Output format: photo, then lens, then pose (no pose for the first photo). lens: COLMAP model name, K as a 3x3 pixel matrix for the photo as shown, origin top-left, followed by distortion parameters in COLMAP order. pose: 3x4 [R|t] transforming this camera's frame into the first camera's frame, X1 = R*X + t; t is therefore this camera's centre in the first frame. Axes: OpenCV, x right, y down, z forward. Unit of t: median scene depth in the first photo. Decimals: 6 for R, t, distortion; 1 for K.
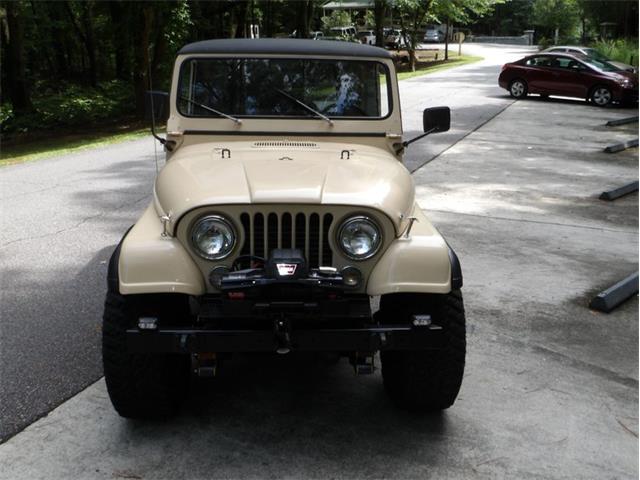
lens RADIAL K [[640.7, 0, 320.1], [0, 640.7, 235.5], [0, 0, 1]] dist [-0.028578, 0.025936]
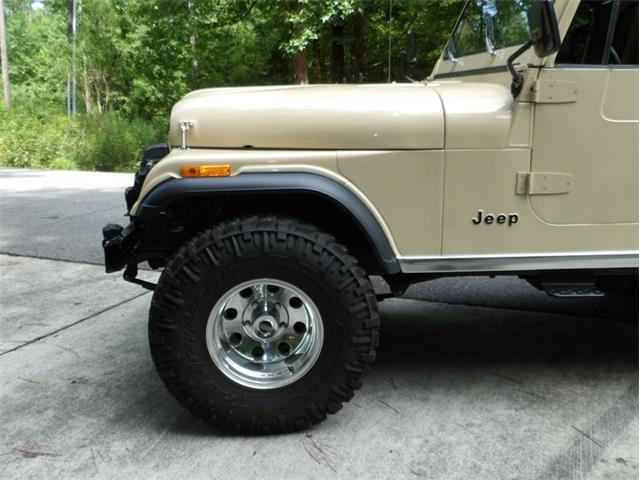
lens RADIAL K [[637.5, 0, 322.4], [0, 637.5, 238.6], [0, 0, 1]] dist [-0.028807, 0.031775]
pose [[0.016928, 0.200744, -0.979497, 0.695216], [-0.286770, 0.939455, 0.187581, -0.069152], [0.957850, 0.277715, 0.073471, 0.844200]]
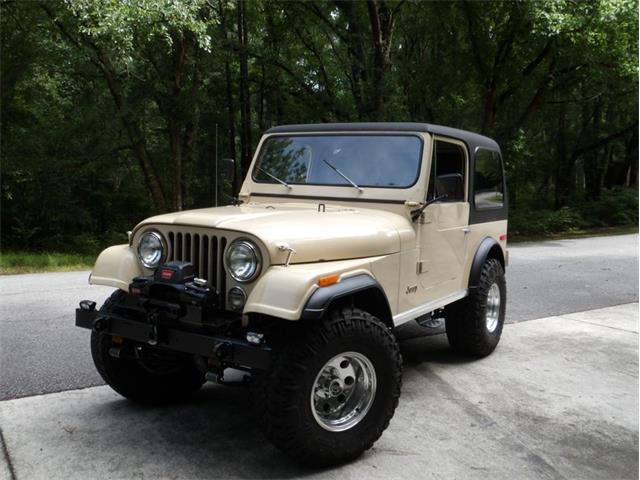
lens RADIAL K [[636.8, 0, 318.7], [0, 636.8, 236.7], [0, 0, 1]] dist [-0.027090, 0.021754]
pose [[0.818174, 0.059232, -0.571912, 0.579249], [-0.179902, 0.971108, -0.156792, 0.080774], [0.546102, 0.231171, 0.805191, 0.123371]]
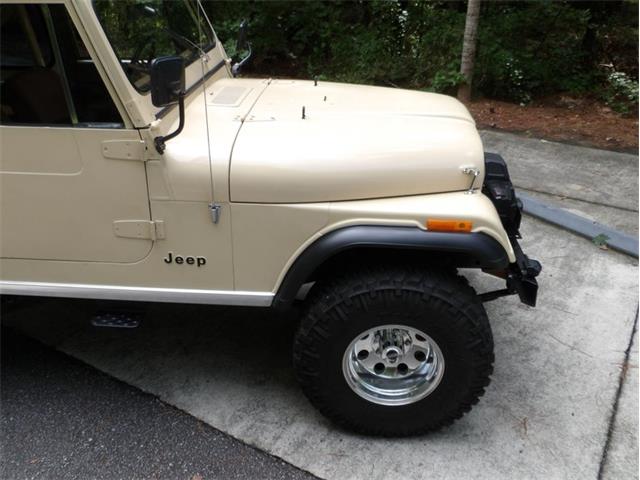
lens RADIAL K [[636.8, 0, 318.7], [0, 636.8, 236.7], [0, 0, 1]] dist [-0.027090, 0.021754]
pose [[0.124278, -0.437908, 0.890388, -0.781423], [0.286928, 0.874869, 0.390227, -0.254378], [-0.949857, 0.206980, 0.234375, 0.730291]]
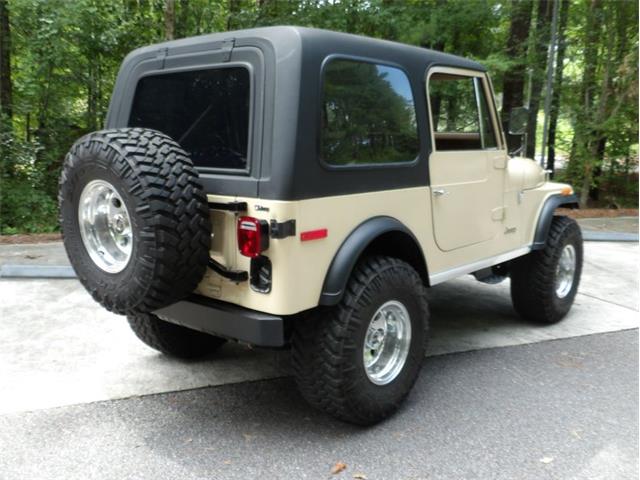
lens RADIAL K [[640.8, 0, 320.0], [0, 640.8, 240.0], [0, 0, 1]] dist [-0.025129, 0.025115]
pose [[-0.728103, -0.132964, 0.672448, -0.725740], [0.184672, 0.906684, 0.379236, -0.467506], [-0.660123, 0.400306, -0.635605, 1.895637]]
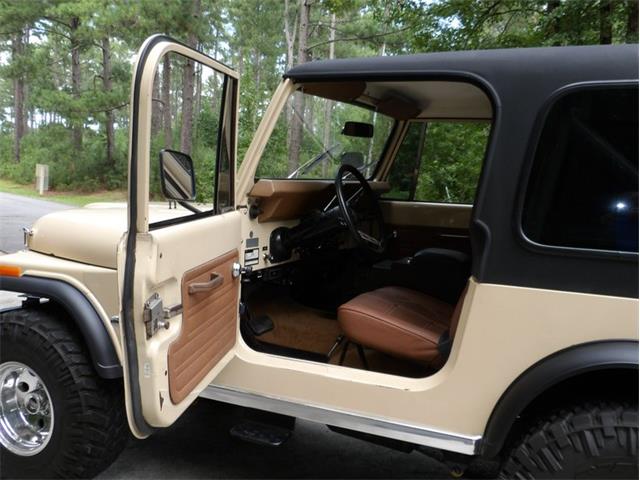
lens RADIAL K [[640.7, 0, 320.1], [0, 640.7, 235.5], [0, 0, 1]] dist [-0.028578, 0.025936]
pose [[-0.467549, 0.054719, -0.882272, 0.604704], [-0.299295, 0.929333, 0.216245, -0.286675], [0.831757, 0.365165, -0.418132, 1.345648]]
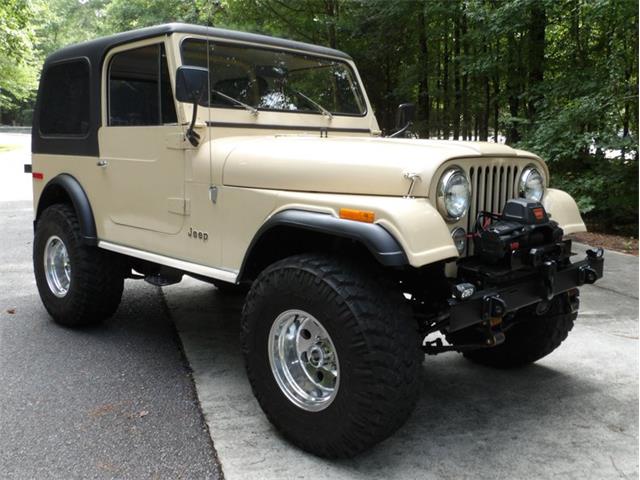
lens RADIAL K [[640.3, 0, 322.0], [0, 640.3, 239.0], [0, 0, 1]] dist [-0.022062, 0.009672]
pose [[0.741950, -0.104373, 0.662282, -0.649814], [0.194108, 0.978944, -0.063180, 0.060028], [-0.641742, 0.175430, 0.746586, 0.328222]]
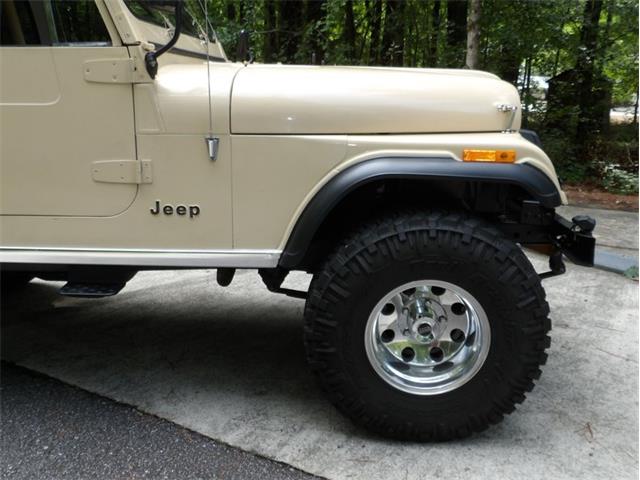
lens RADIAL K [[637.5, 0, 322.4], [0, 637.5, 238.6], [0, 0, 1]] dist [-0.028807, 0.031775]
pose [[0.105729, -0.246191, 0.963437, -0.749159], [0.289399, 0.934547, 0.207049, -0.076487], [-0.951351, 0.256927, 0.170056, 0.808998]]
